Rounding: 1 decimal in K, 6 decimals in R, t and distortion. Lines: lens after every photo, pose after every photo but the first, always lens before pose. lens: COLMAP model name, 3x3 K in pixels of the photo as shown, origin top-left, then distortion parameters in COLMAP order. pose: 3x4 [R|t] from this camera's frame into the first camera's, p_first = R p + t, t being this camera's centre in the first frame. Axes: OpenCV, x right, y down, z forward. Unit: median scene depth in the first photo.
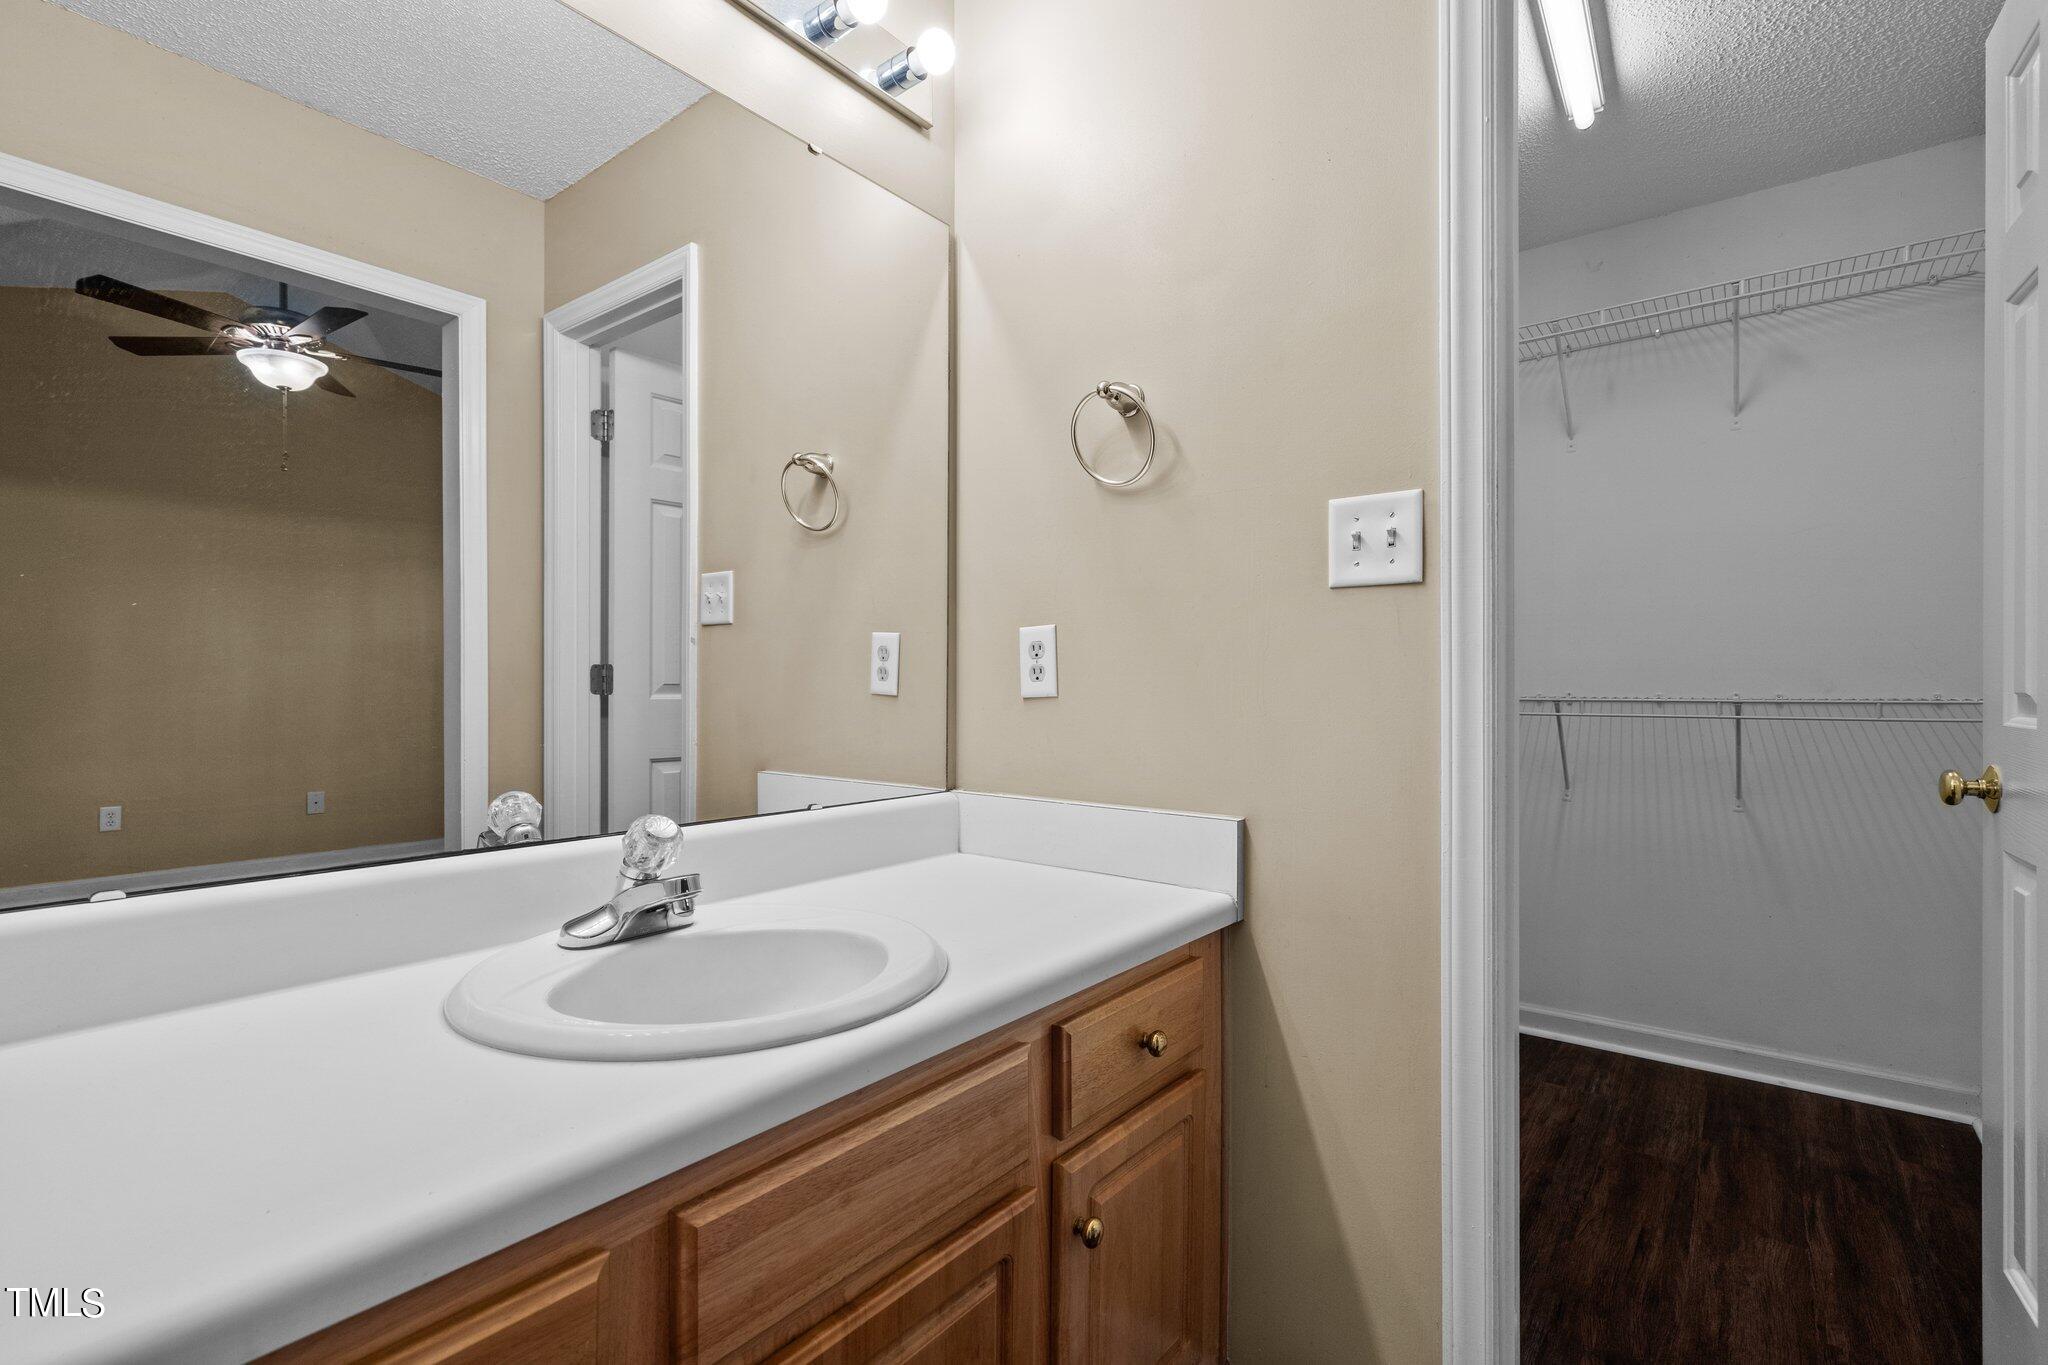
lens RADIAL K [[927.5, 0, 1030.6], [0, 927.5, 680.1], [0, 0, 1]] dist [0.001437, -0.000991]
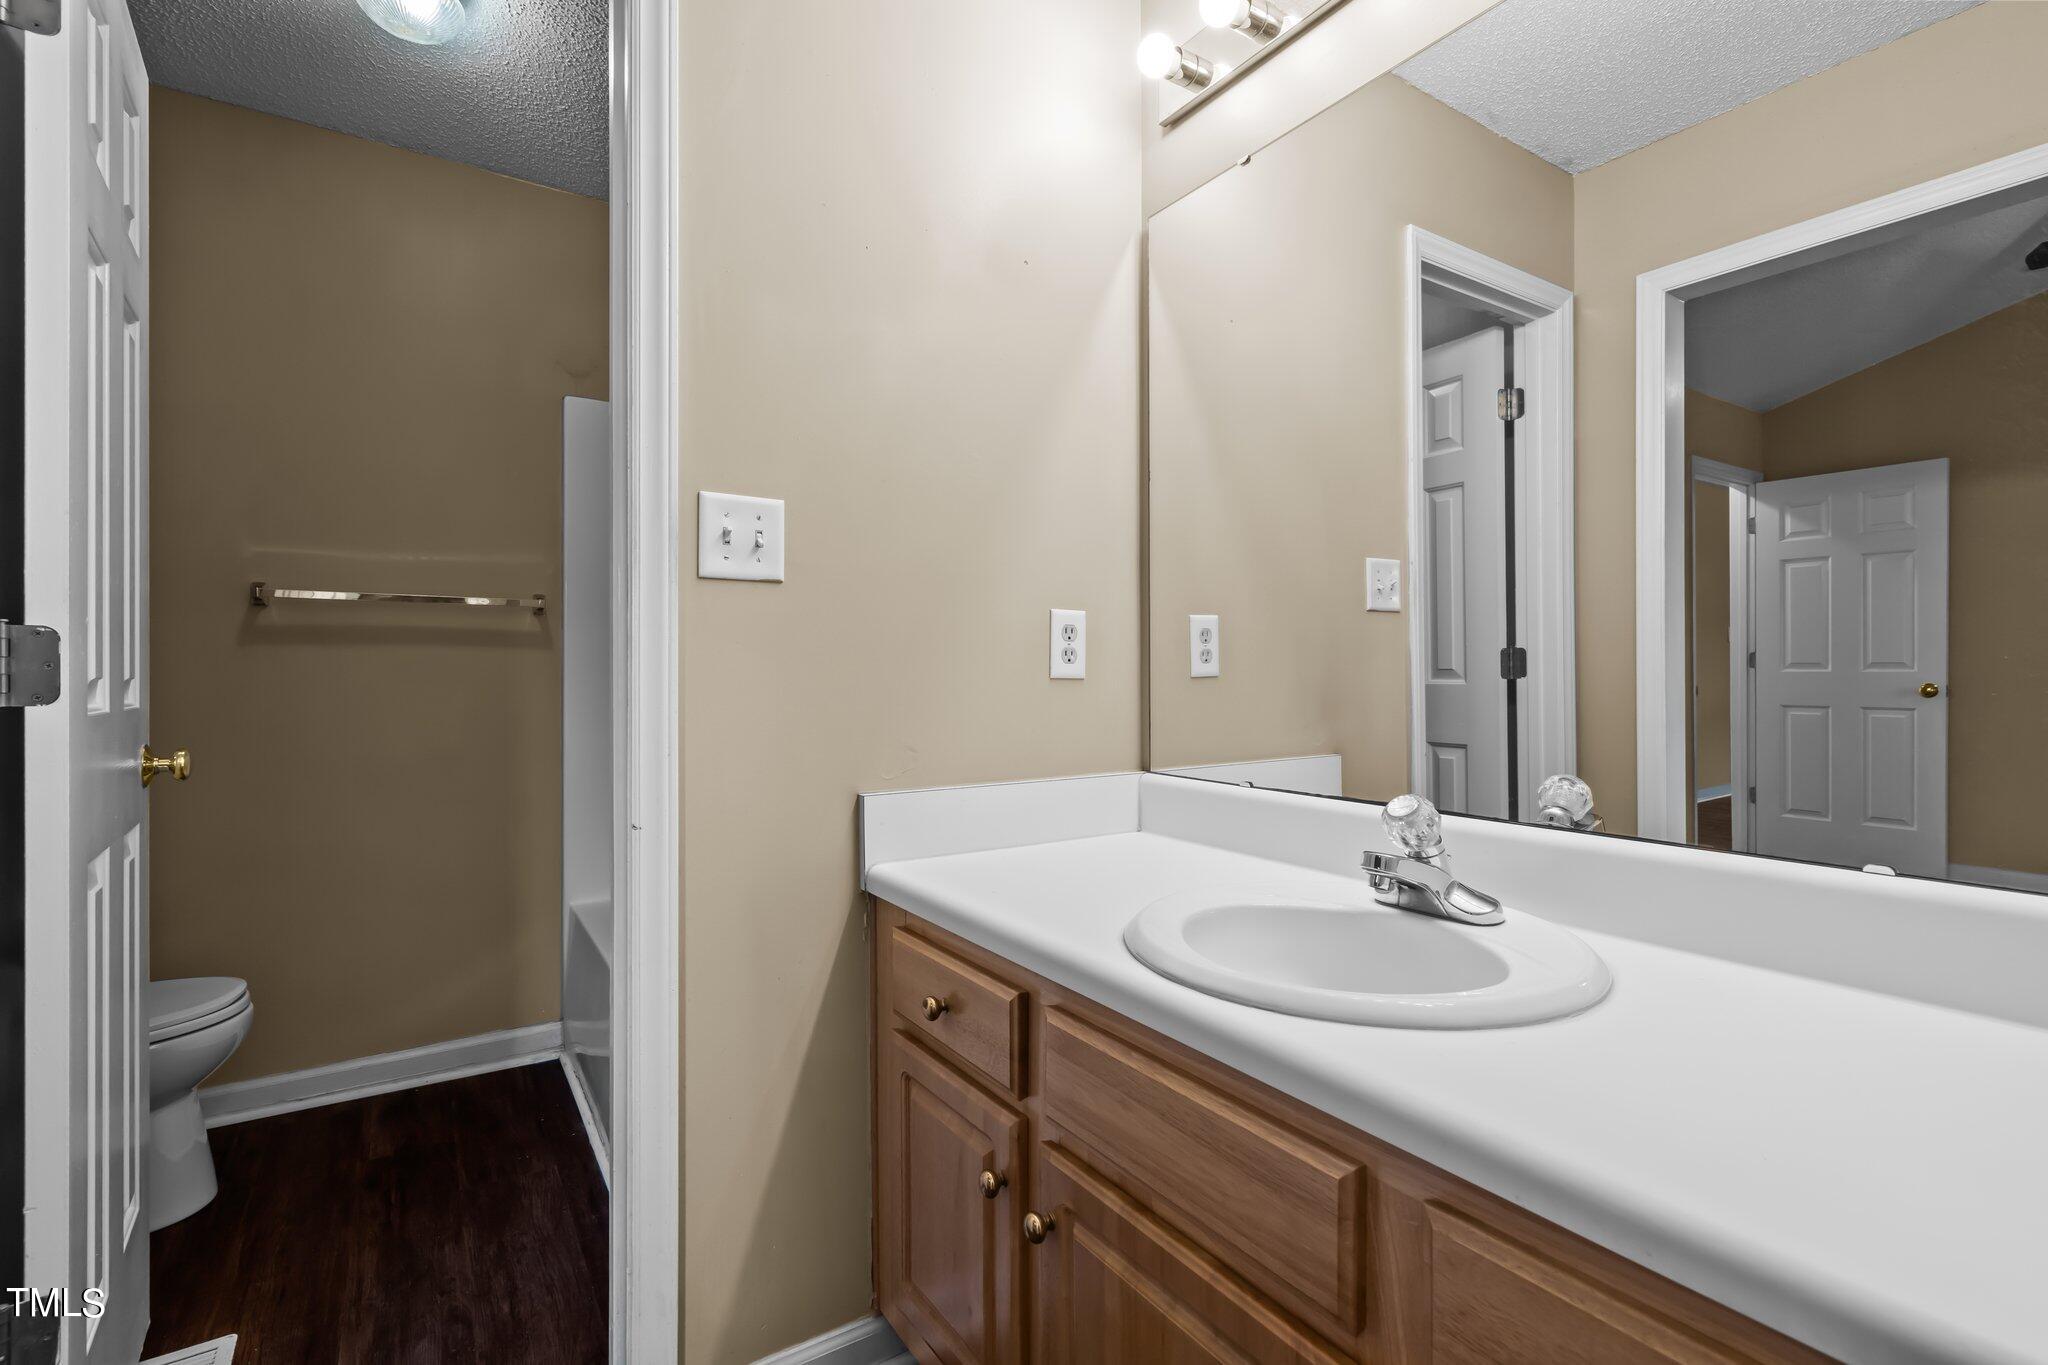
lens RADIAL K [[927.5, 0, 1027.1], [0, 927.5, 674.5], [0, 0, 1]] dist [0.001437, -0.000991]
pose [[-0.311628, 0.003153, -0.950199, 0.901469], [0.004514, 0.999988, 0.001838, 0.010280], [0.950193, -0.003717, -0.311639, 1.175262]]
